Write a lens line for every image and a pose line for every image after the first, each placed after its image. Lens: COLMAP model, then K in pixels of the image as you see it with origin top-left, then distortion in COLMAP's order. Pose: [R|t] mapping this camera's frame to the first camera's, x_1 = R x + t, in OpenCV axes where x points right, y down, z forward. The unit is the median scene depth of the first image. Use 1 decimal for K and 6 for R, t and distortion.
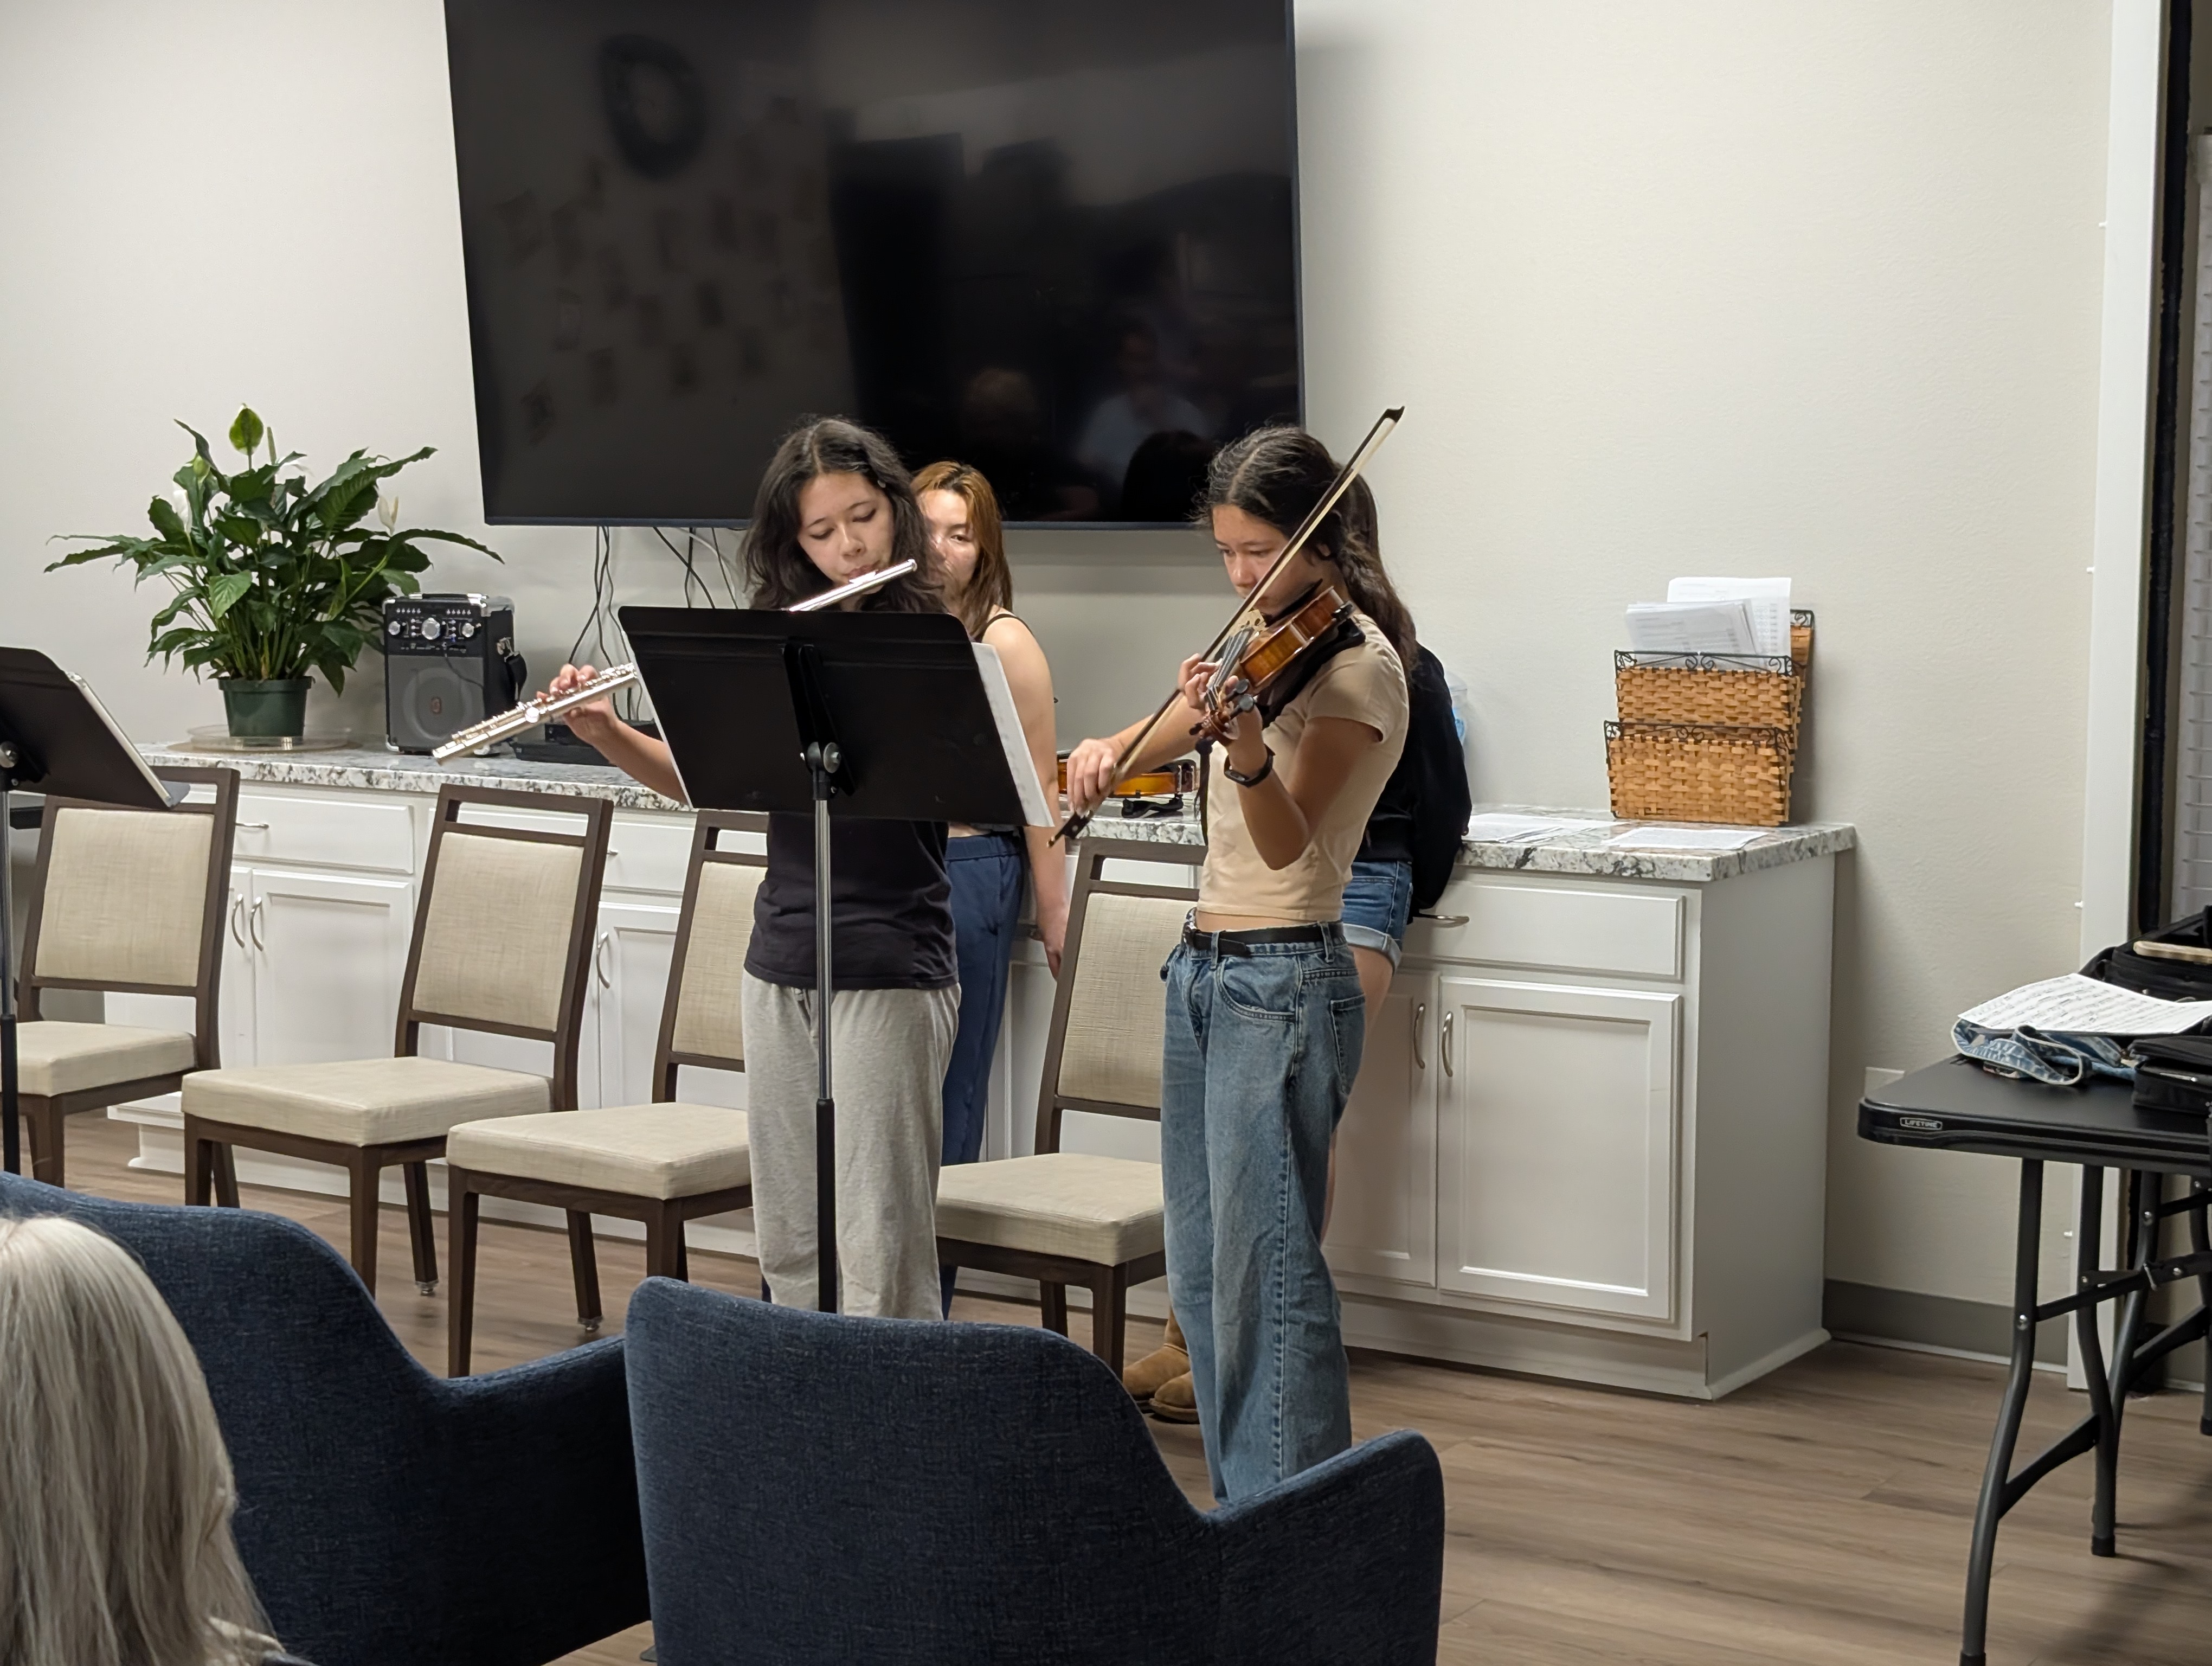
lens RADIAL K [[3636.9, 0, 1067.7], [0, 3636.9, 905.1], [0, 0, 1]] dist [0.282554, -1.318979]
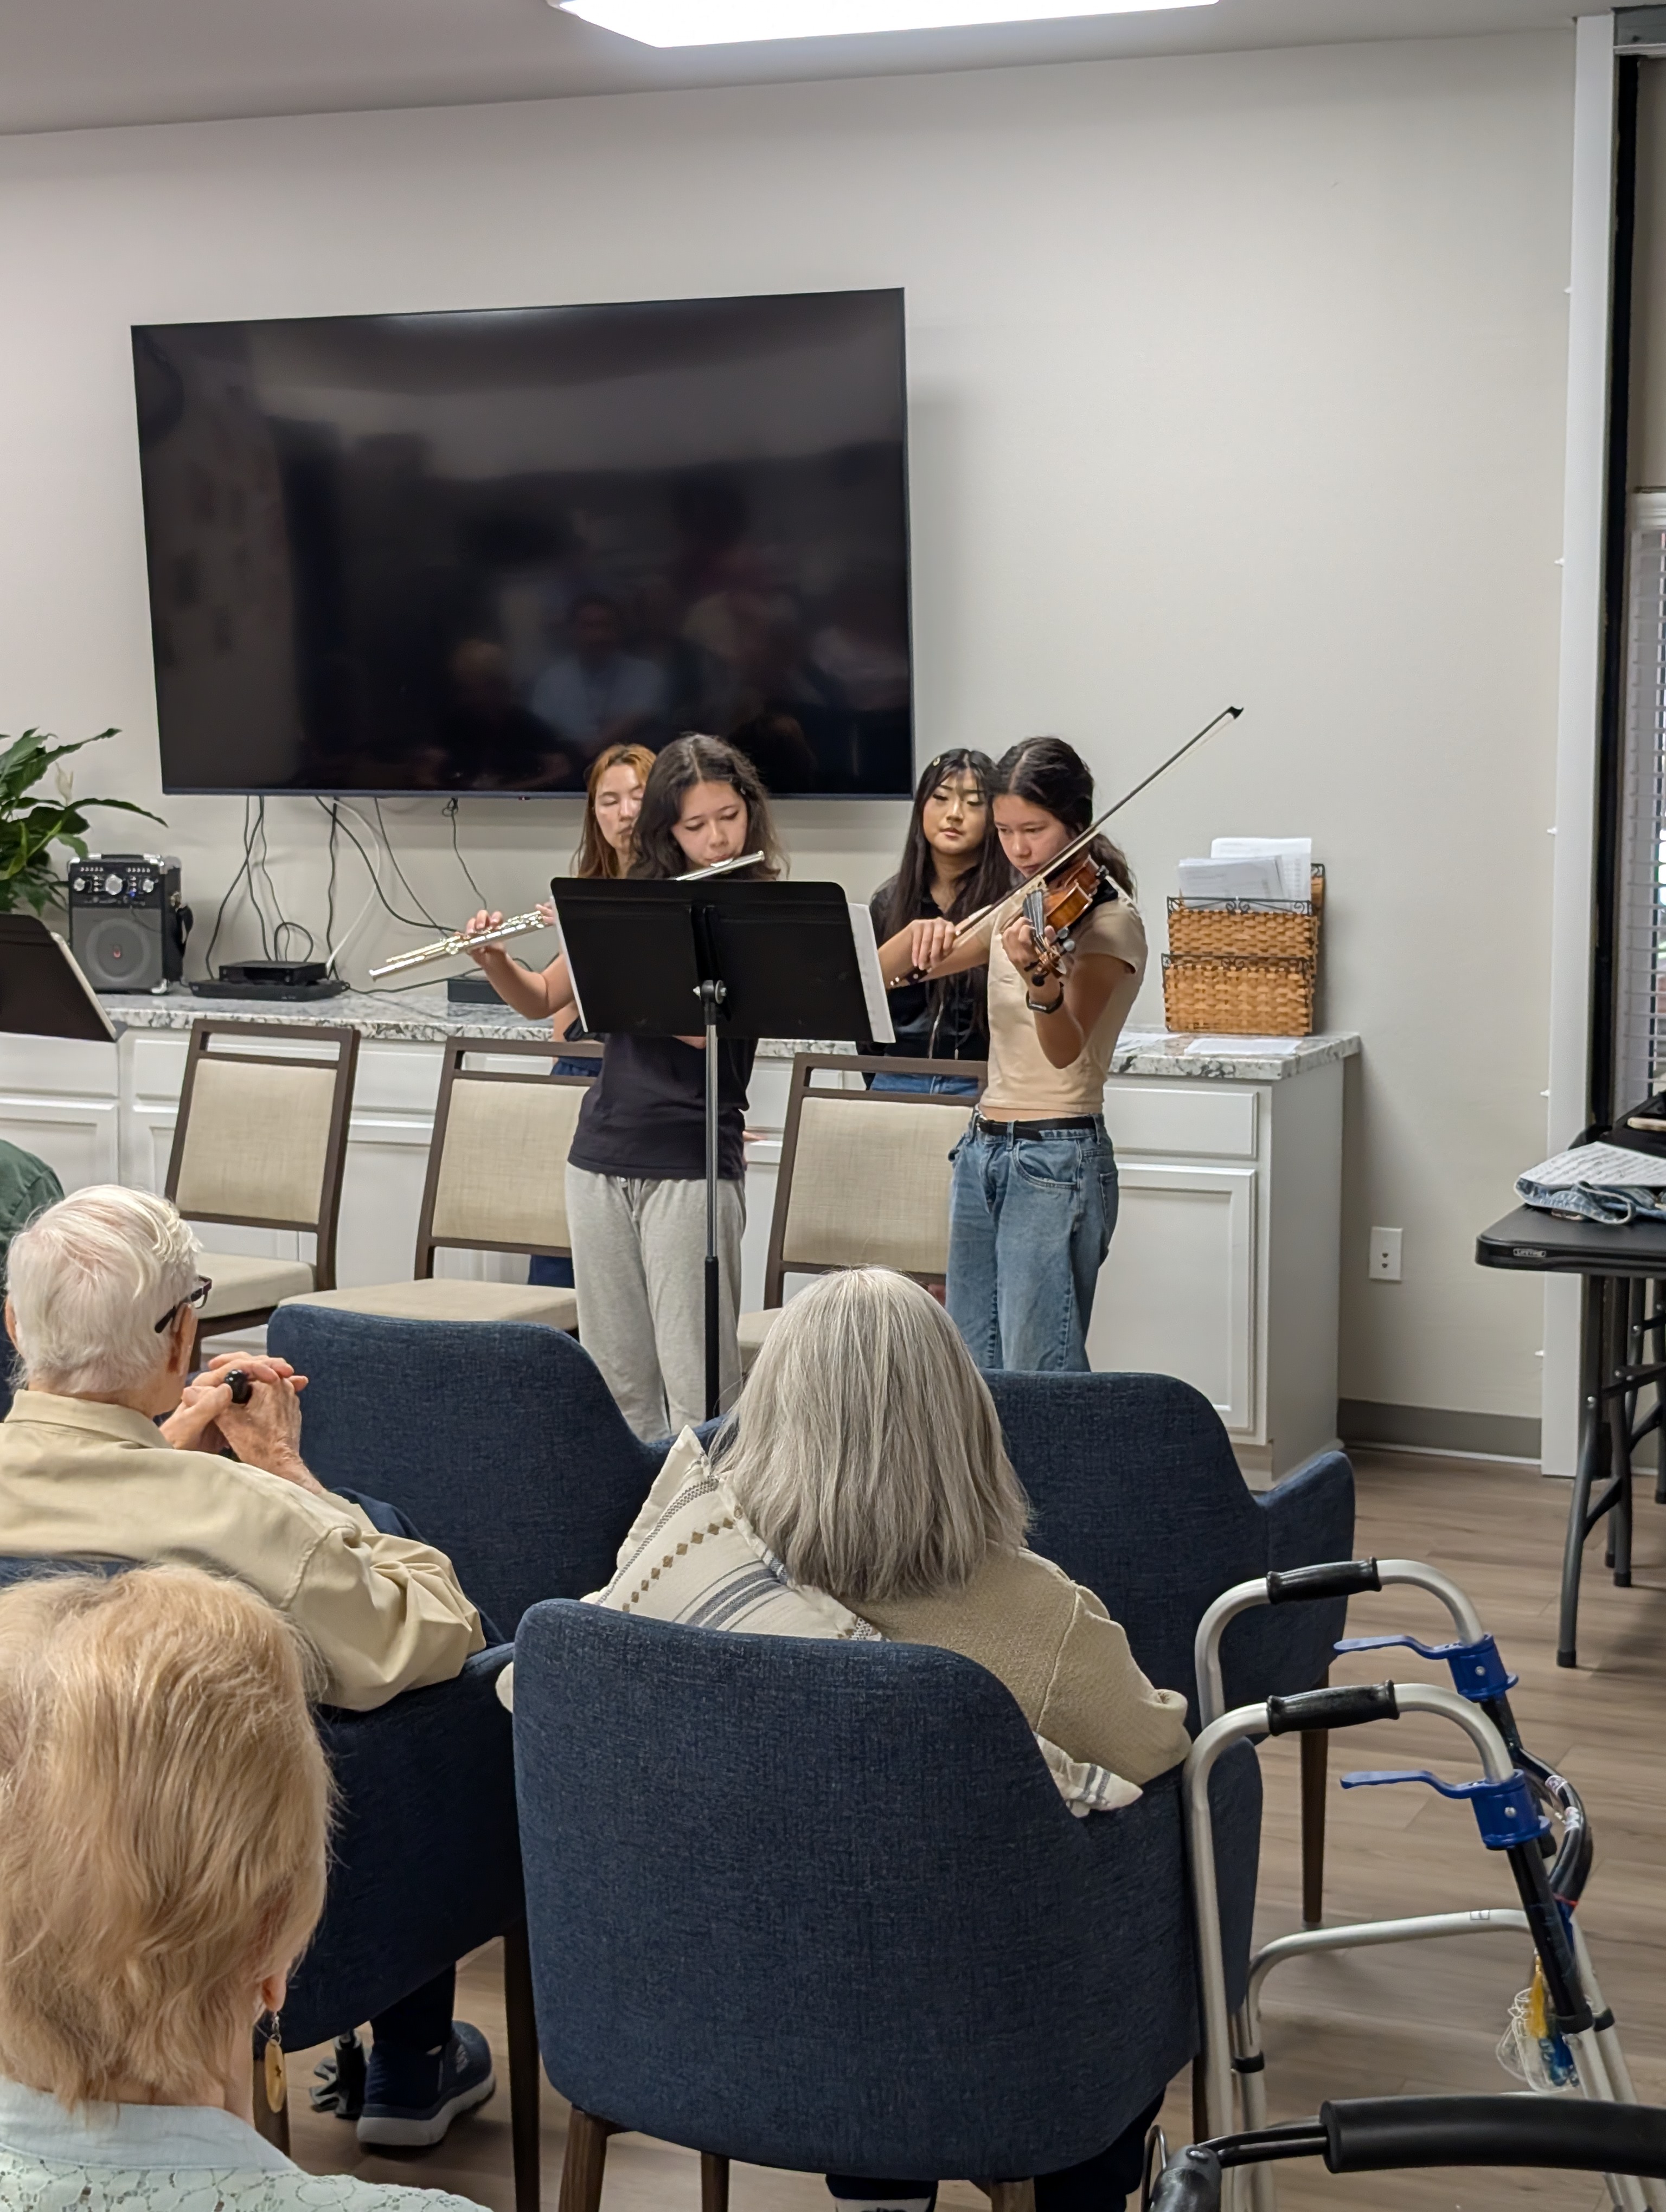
lens RADIAL K [[3636.9, 0, 771.3], [0, 3636.9, 1095.2], [0, 0, 1]] dist [0.282554, -1.318979]
pose [[0.987393, -0.018736, 0.157173, -0.181796], [0.020242, 0.999763, -0.007984, 0.004985], [-0.156986, 0.011064, 0.987539, -0.203286]]
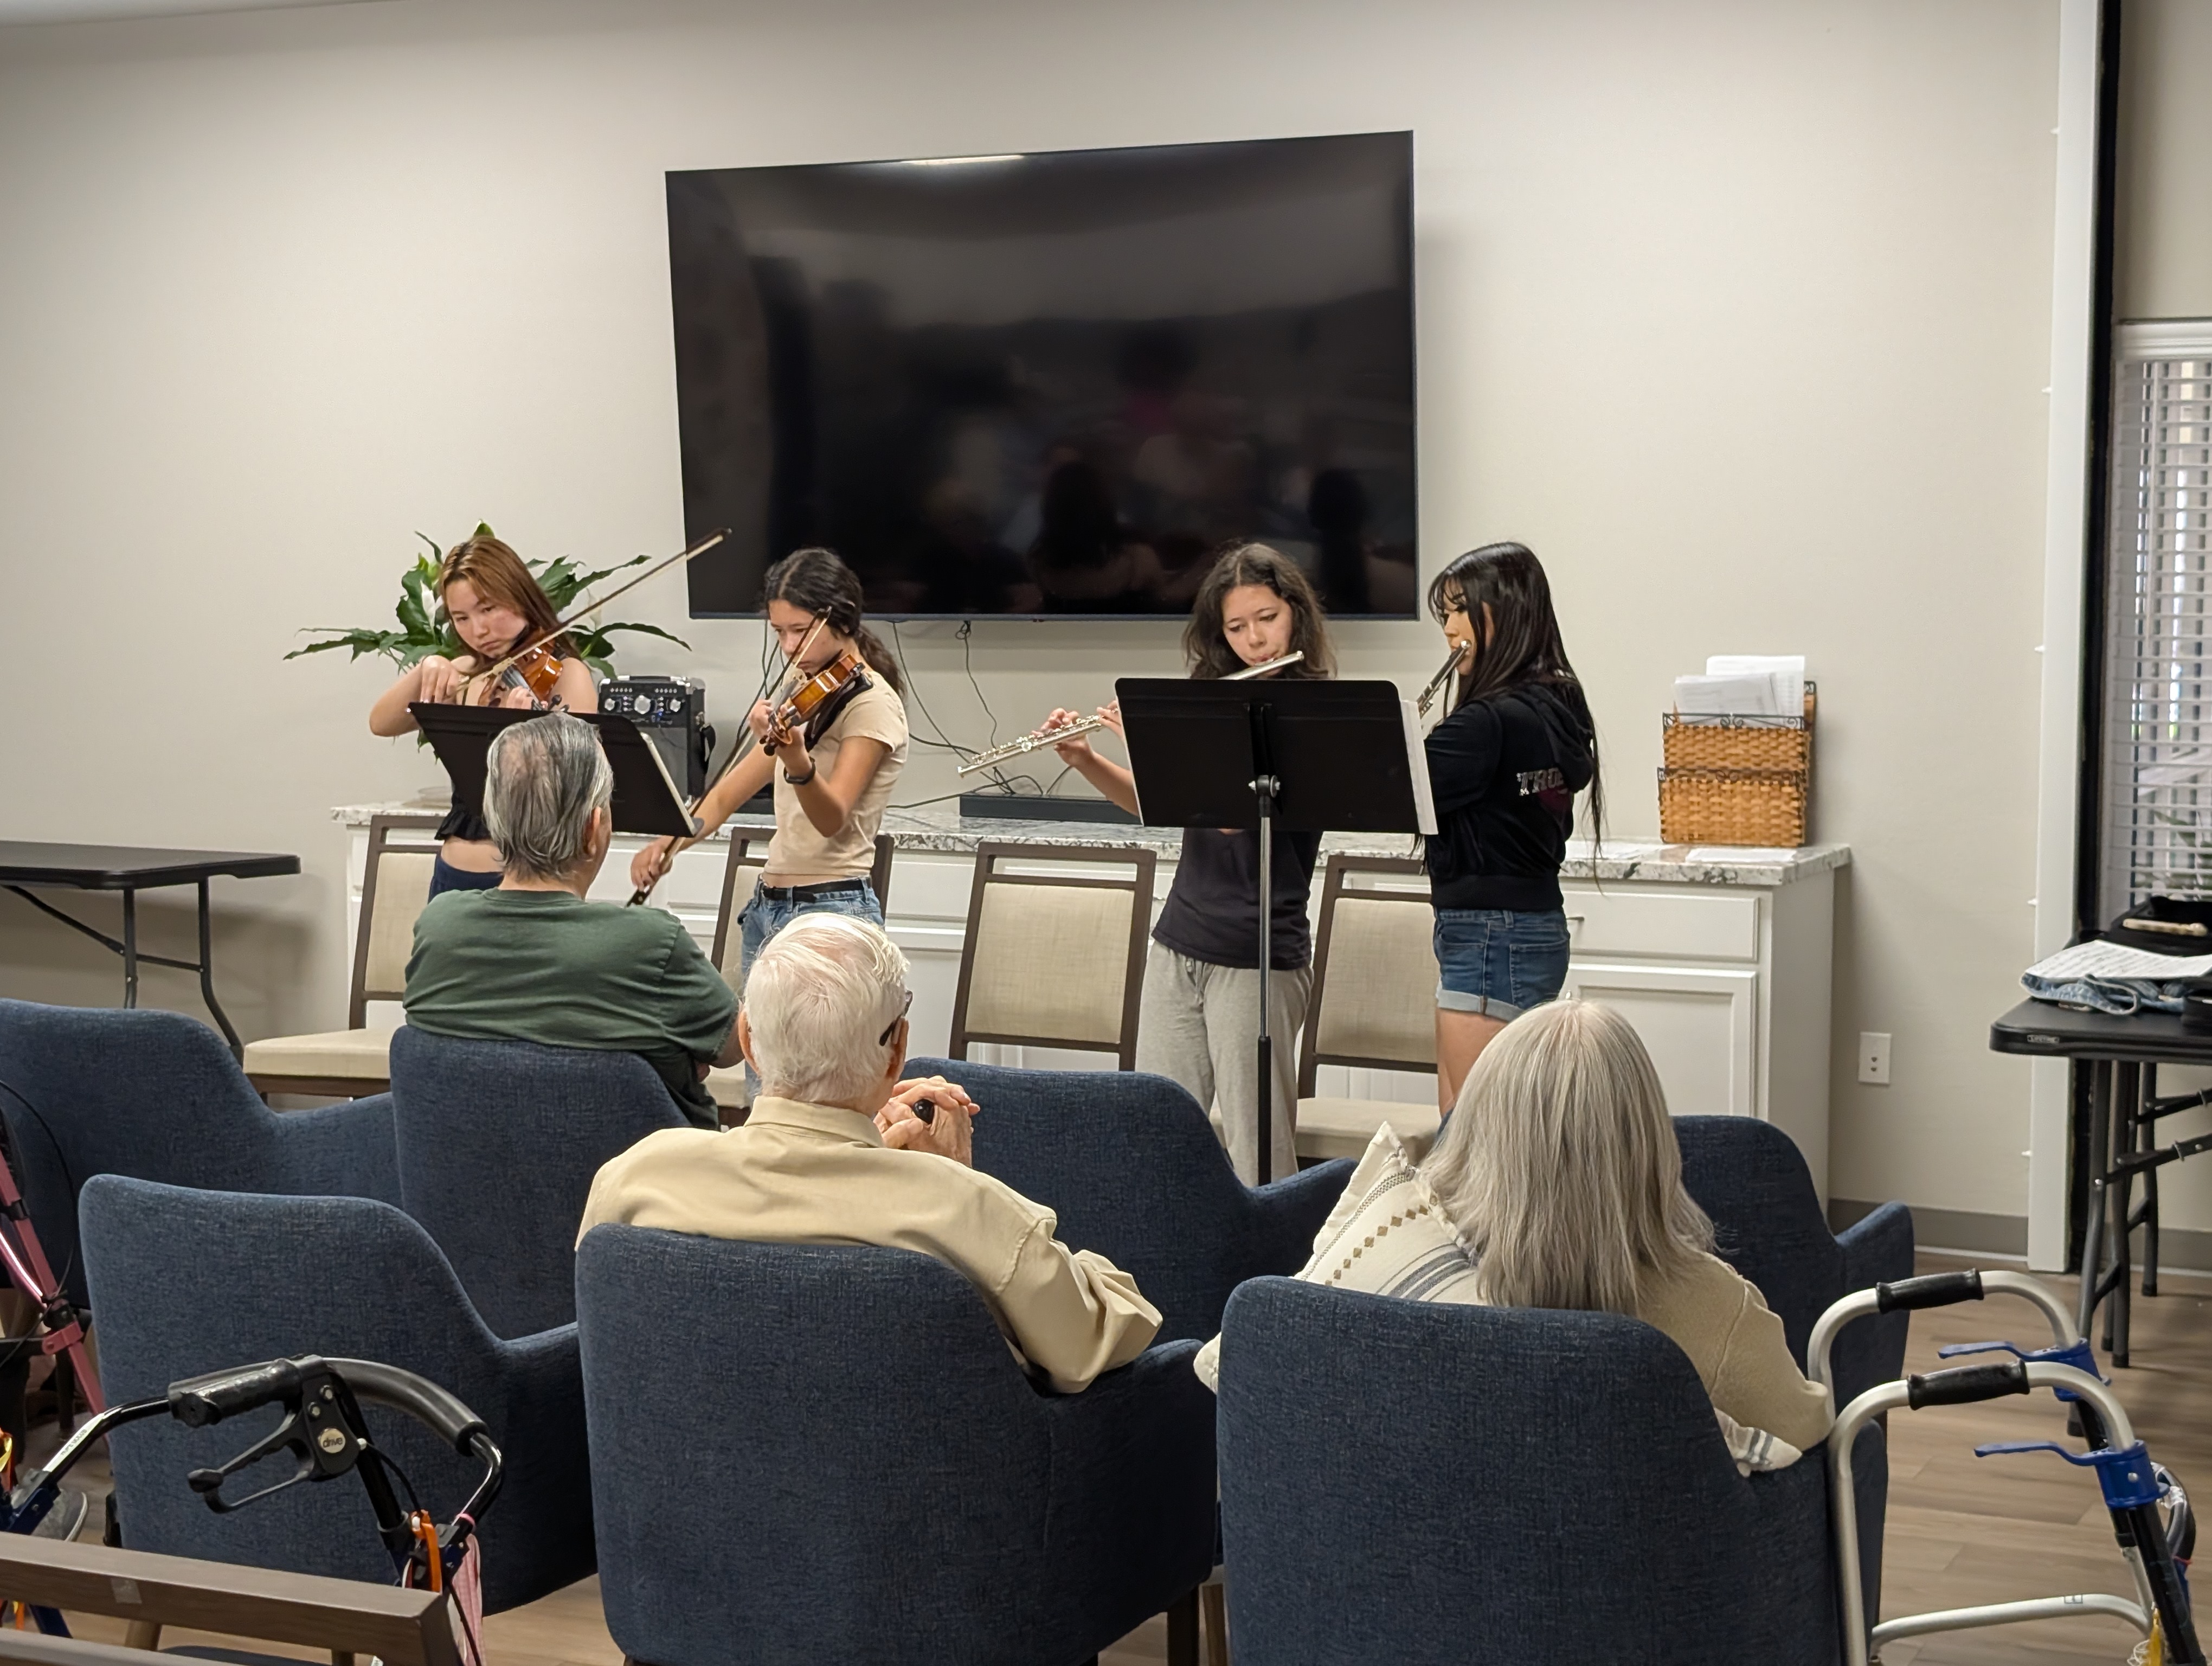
lens RADIAL K [[3636.9, 0, 1067.7], [0, 3636.9, 905.1], [0, 0, 1]] dist [0.282554, -1.318979]
pose [[0.990630, -0.012843, 0.135965, -0.238408], [0.016231, 0.999584, -0.023832, 0.025845], [-0.135602, 0.025816, 0.990427, -0.251189]]
